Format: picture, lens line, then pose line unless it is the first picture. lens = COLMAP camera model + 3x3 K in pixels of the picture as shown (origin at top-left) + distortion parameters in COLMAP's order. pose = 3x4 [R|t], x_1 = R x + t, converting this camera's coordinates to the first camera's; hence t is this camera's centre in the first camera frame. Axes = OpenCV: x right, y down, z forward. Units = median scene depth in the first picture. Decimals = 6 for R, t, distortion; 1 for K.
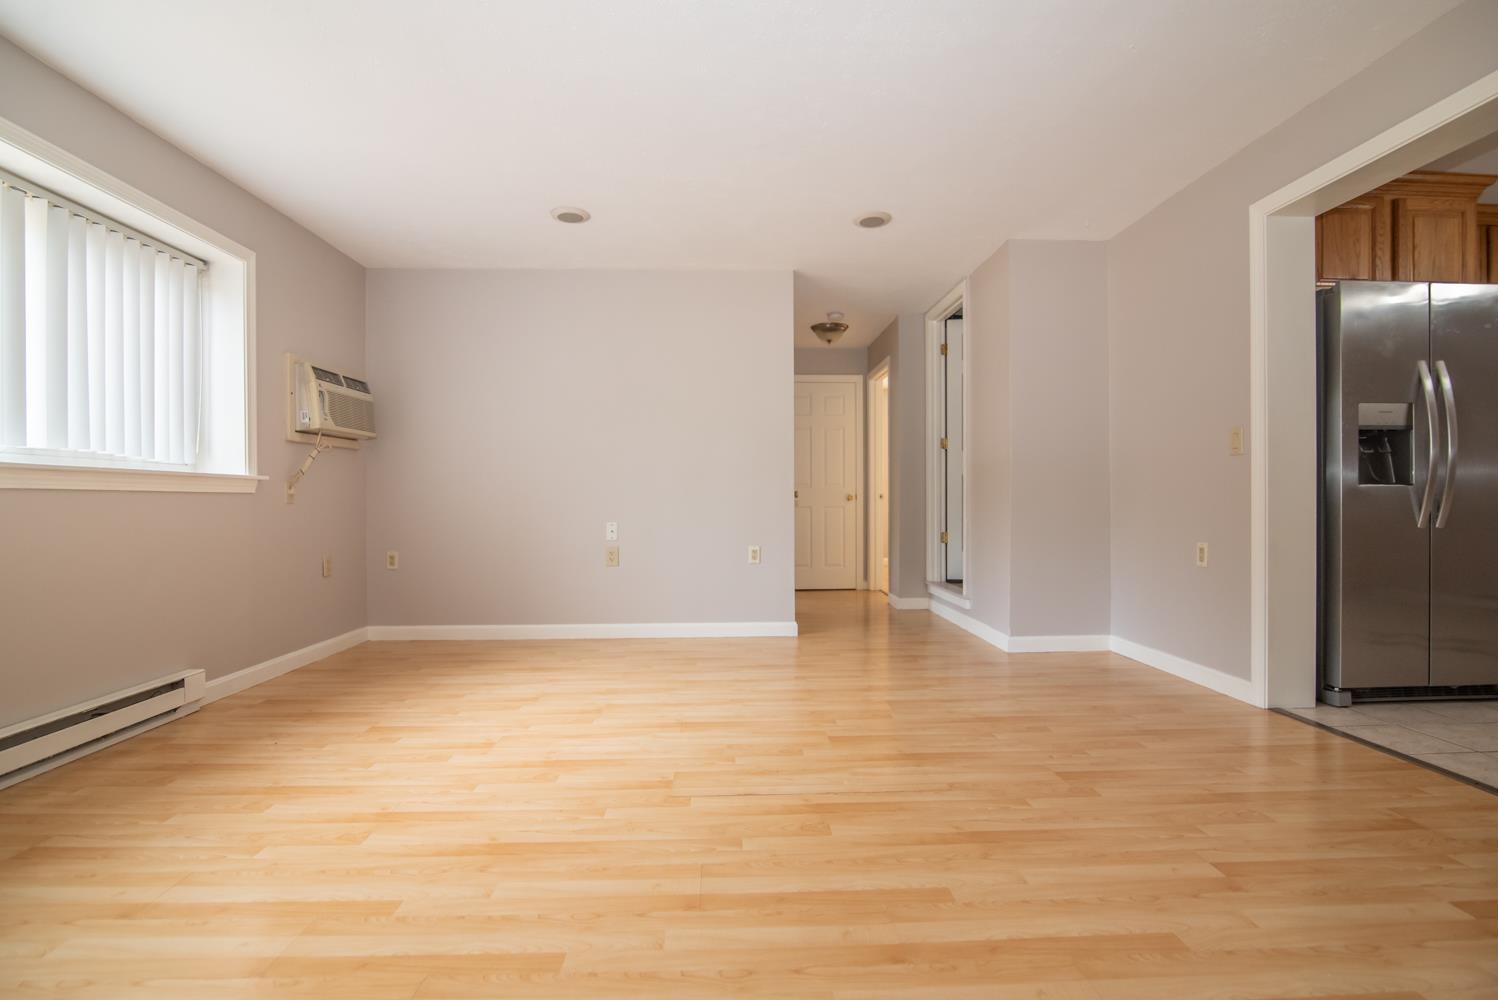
lens RADIAL K [[704.4, 0, 746.6], [0, 704.4, 504.0], [0, 0, 1]] dist [-0.020592, 0.001294]
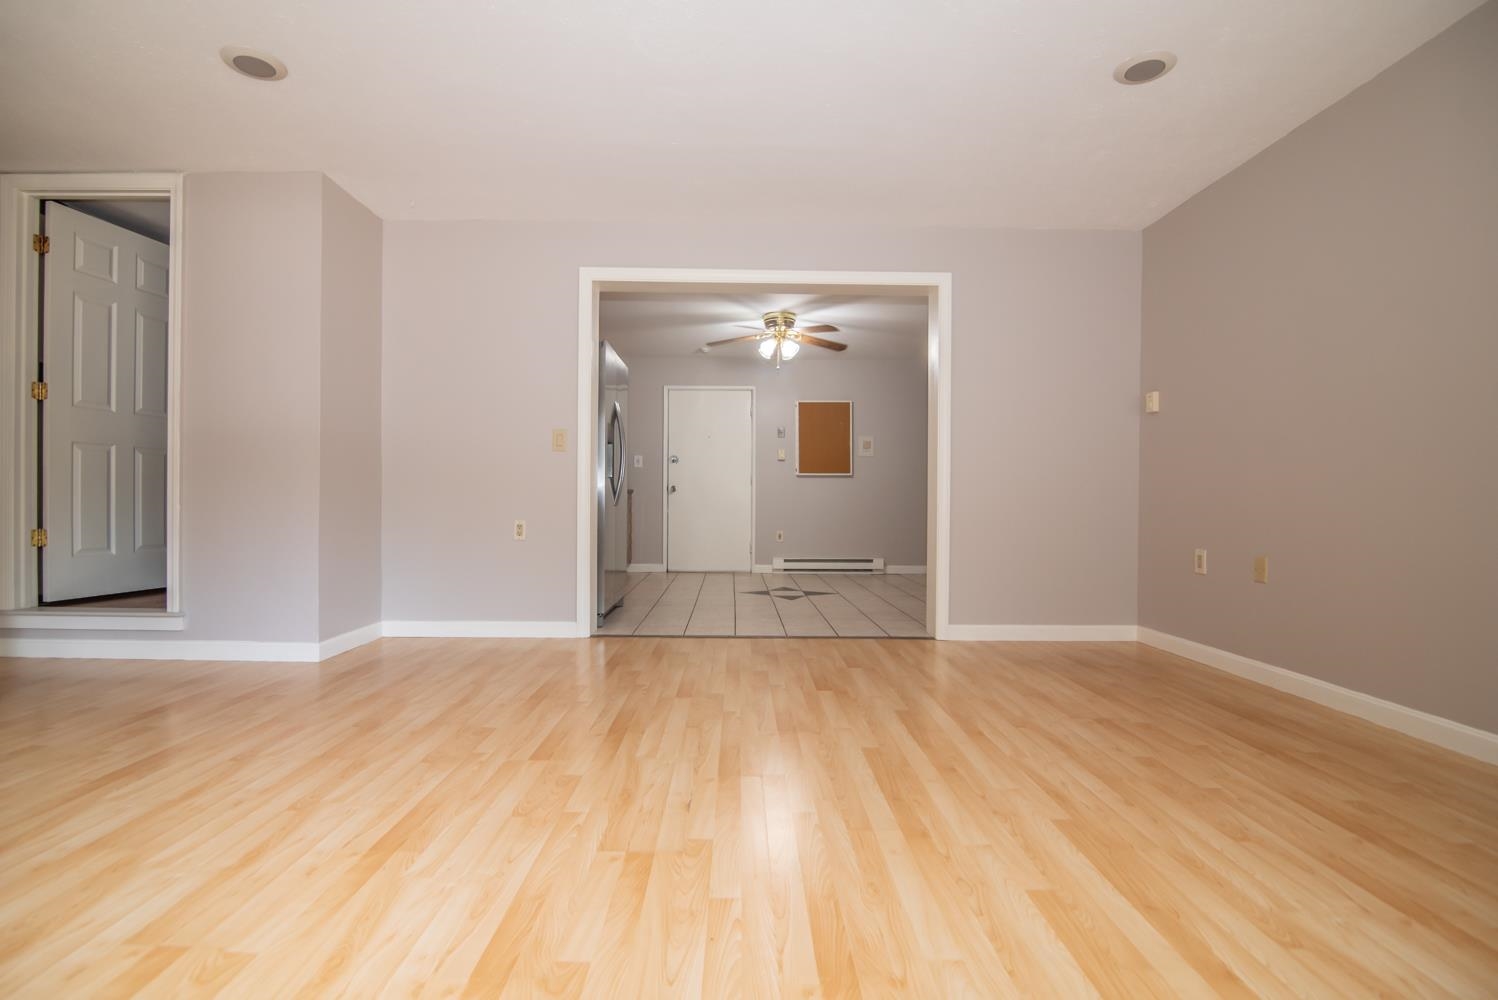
lens RADIAL K [[691.6, 0, 744.1], [0, 691.6, 502.7], [0, 0, 1]] dist [-0.019694, 0.000002]
pose [[0.024275, 0.001320, 0.999704, -0.612130], [-0.002936, 0.999995, -0.001249, 0.028461], [-0.999701, -0.002904, 0.024279, 0.657601]]
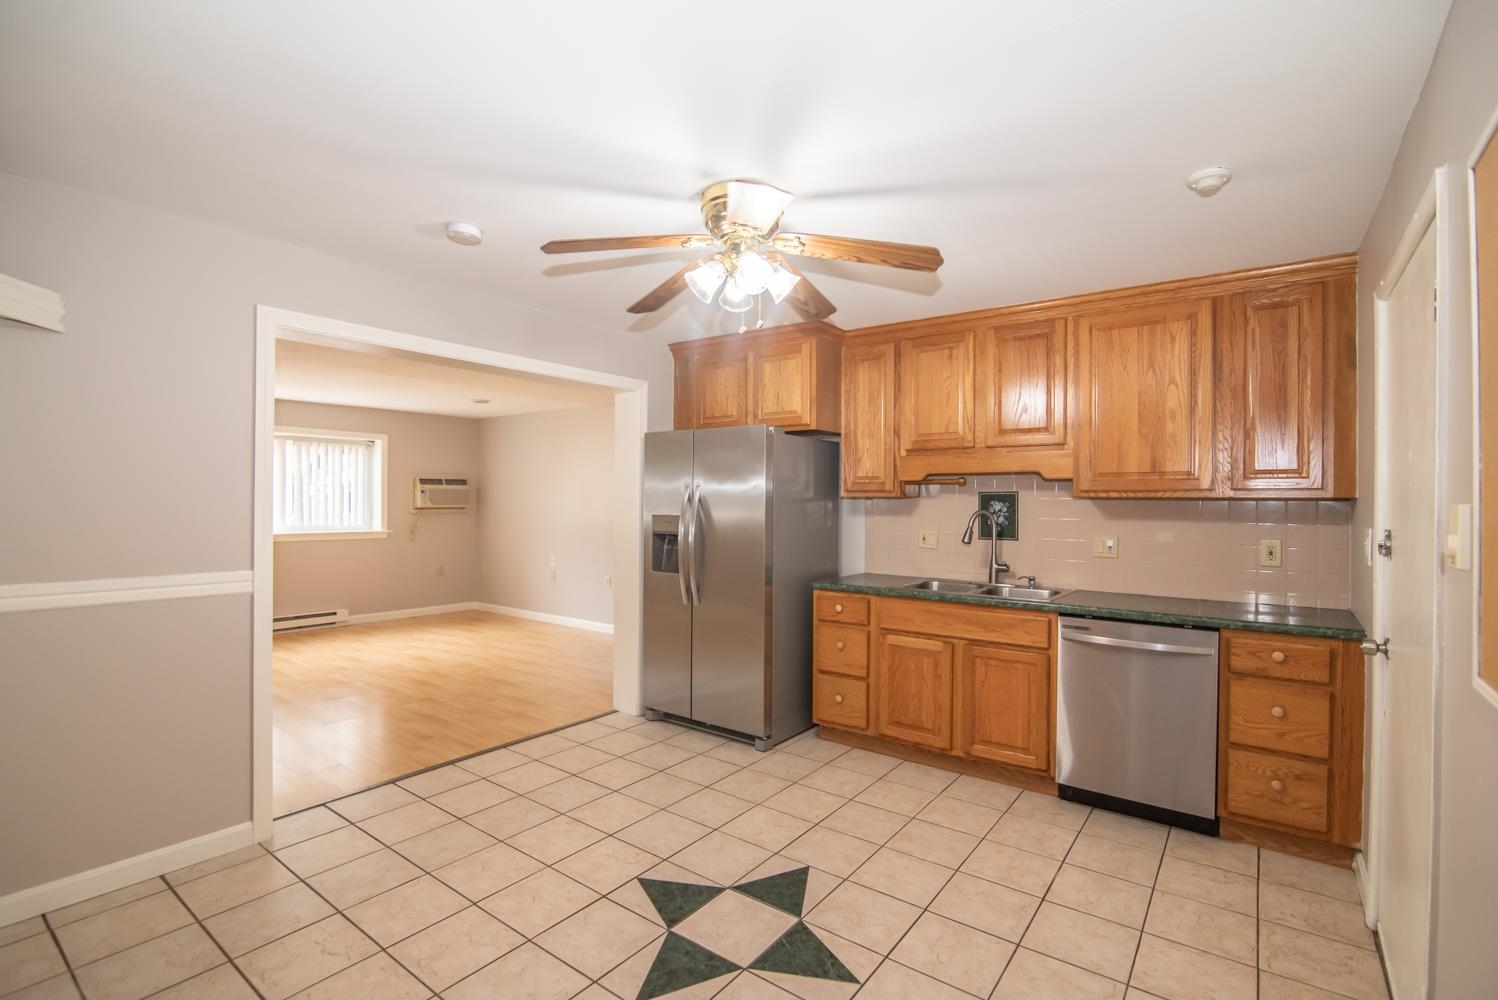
lens RADIAL K [[688.5, 0, 746.8], [0, 688.5, 504.8], [0, 0, 1]] dist [-0.019000, 0.000272]
pose [[0.772224, 0.012418, -0.635229, 1.944478], [-0.015025, 0.999886, 0.001282, -0.171258], [0.635172, 0.008554, 0.772323, -0.003000]]
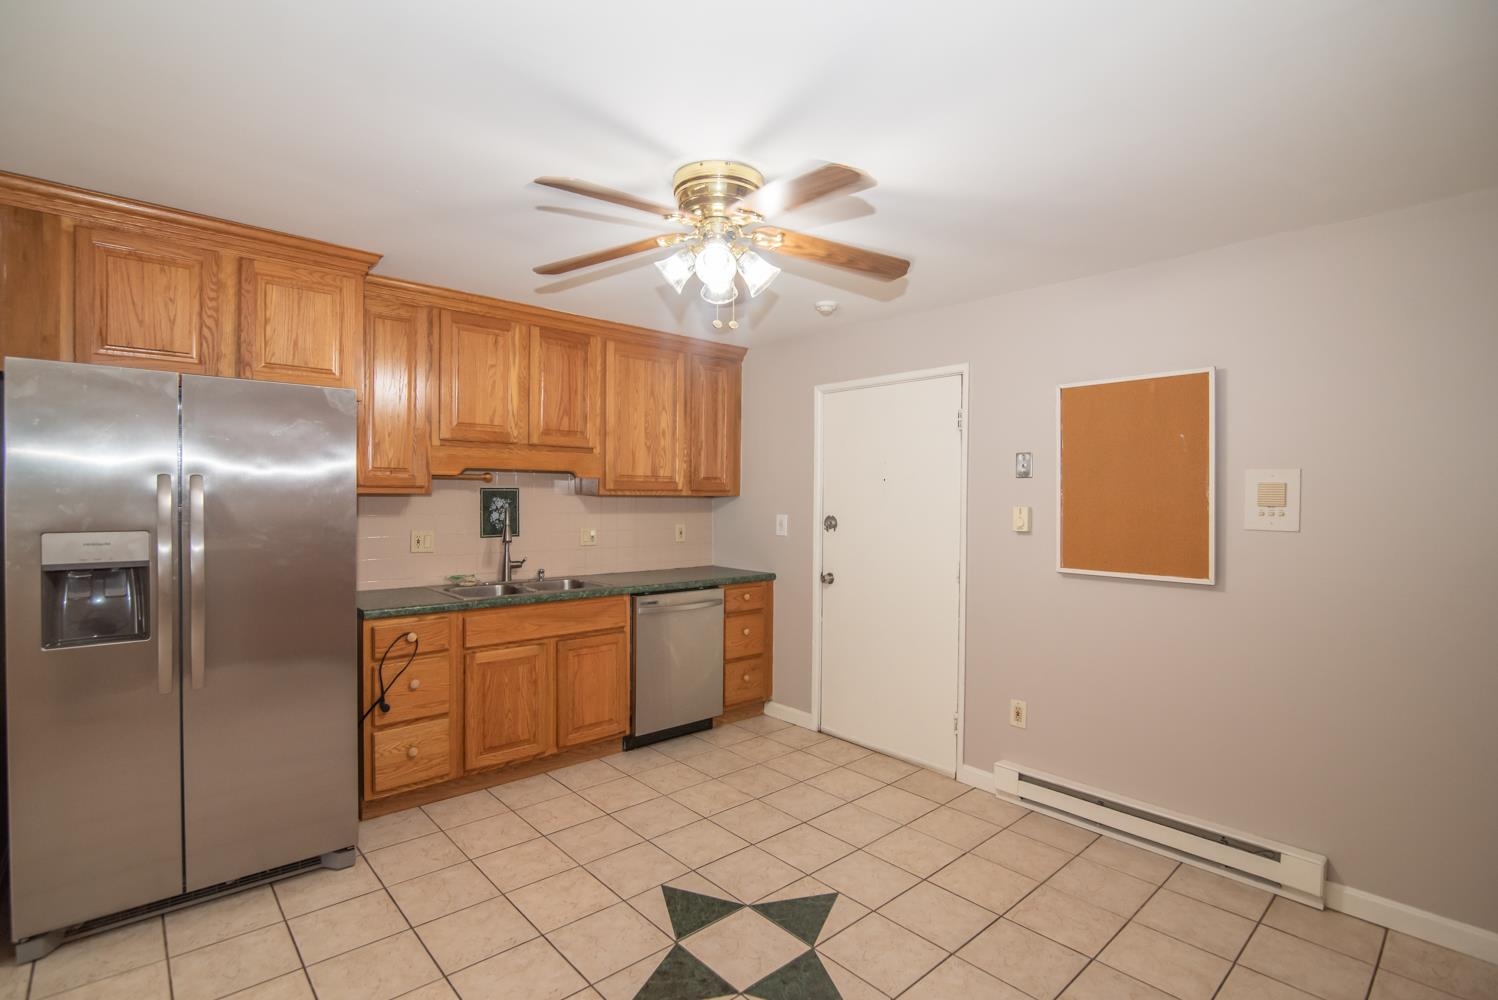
lens RADIAL K [[704.4, 0, 746.6], [0, 704.4, 504.0], [0, 0, 1]] dist [-0.020592, 0.001294]
pose [[0.769806, 0.003383, 0.638270, 0.975989], [-0.010620, 0.999915, 0.007509, -0.186788], [-0.638190, -0.012559, 0.769776, 0.002155]]
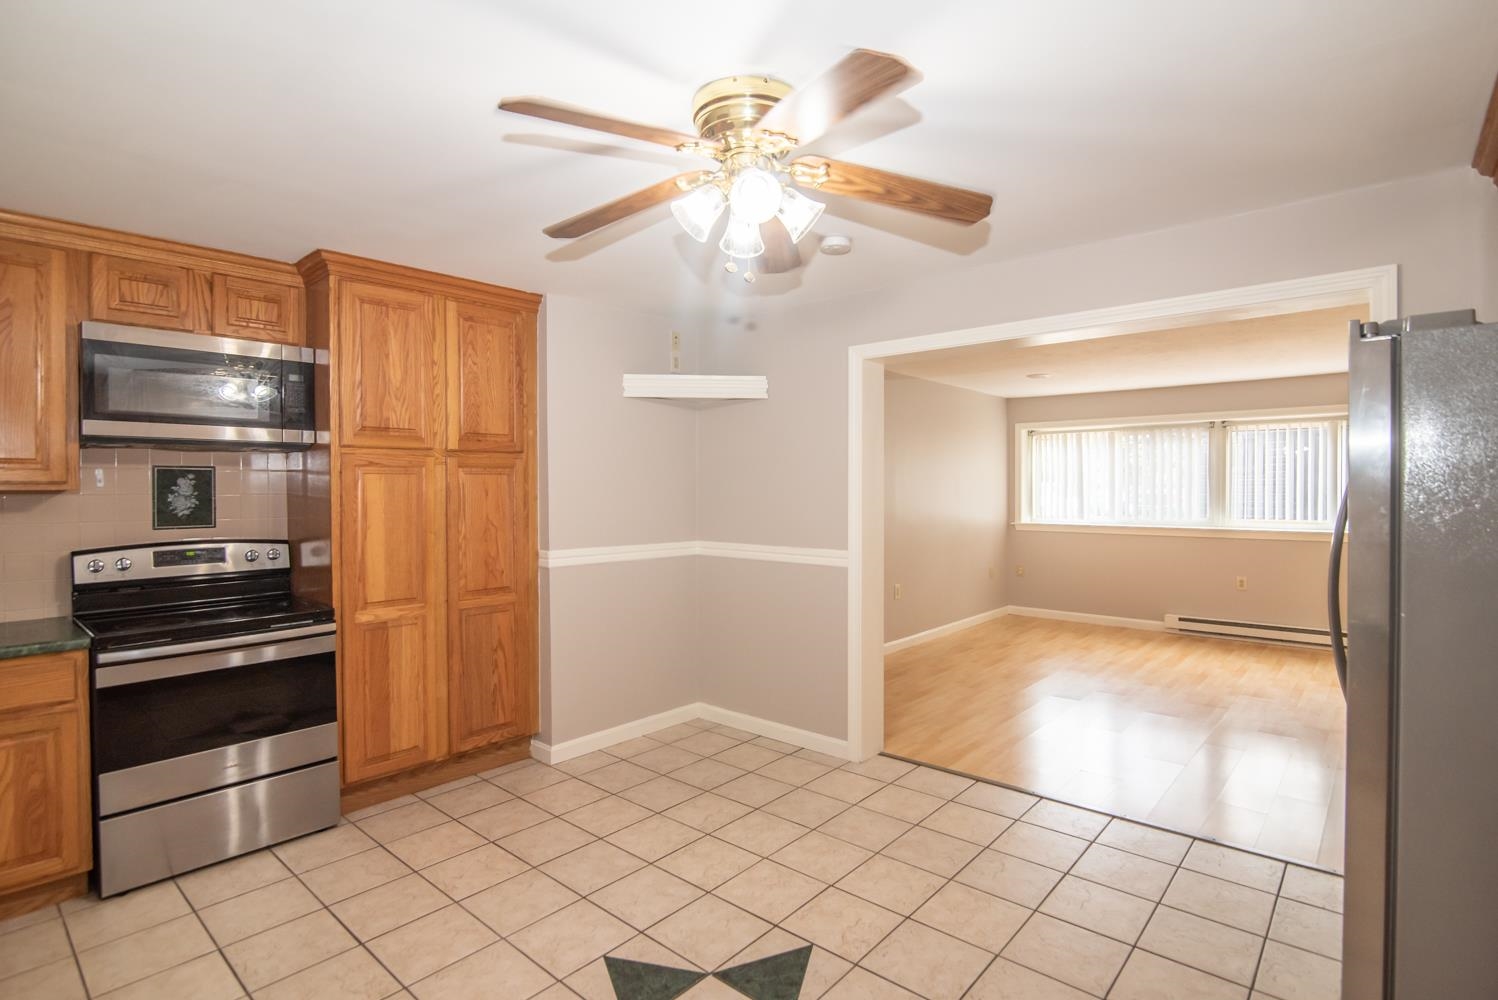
lens RADIAL K [[732.4, 0, 760.2], [0, 732.4, 495.4], [0, 0, 1]] dist [-0.018594, 0.000062]
pose [[-0.684830, 0.014236, -0.728564, 1.895188], [0.002309, 0.999847, 0.017366, -0.193247], [0.728699, 0.010211, -0.684758, 1.053145]]
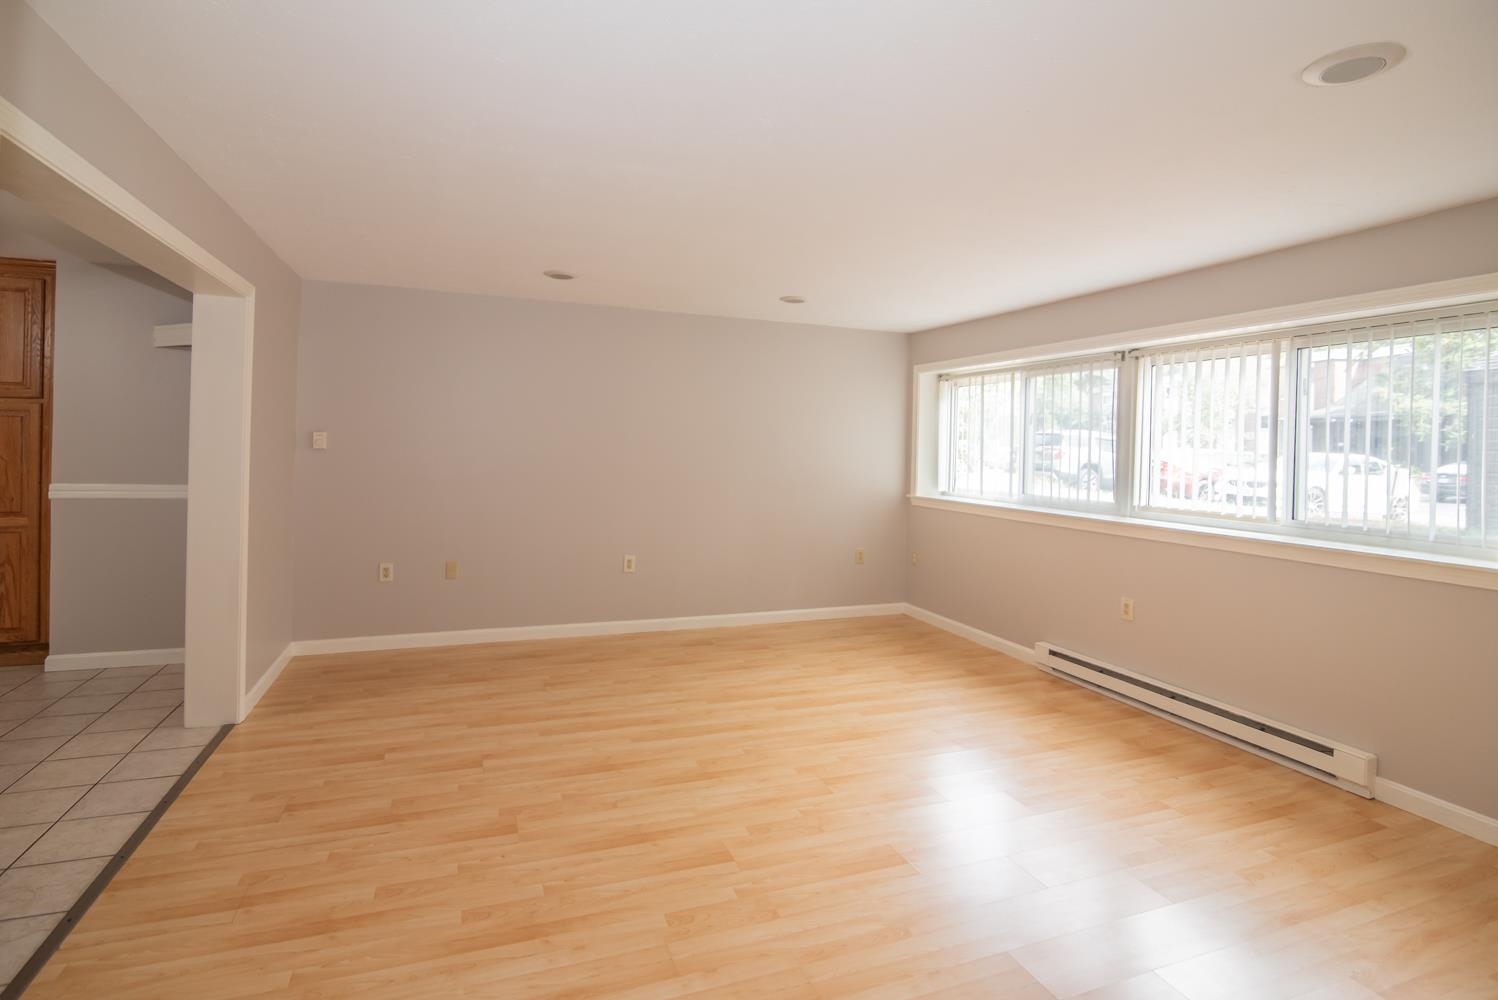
lens RADIAL K [[722.8, 0, 730.9], [0, 722.8, 444.8], [0, 0, 1]] dist [-0.016988, 0.000579]
pose [[-0.950247, -0.016541, -0.311059, 0.373515], [-0.019122, 0.999803, 0.005251, -0.186092], [0.310910, 0.010938, -0.950376, 1.682683]]
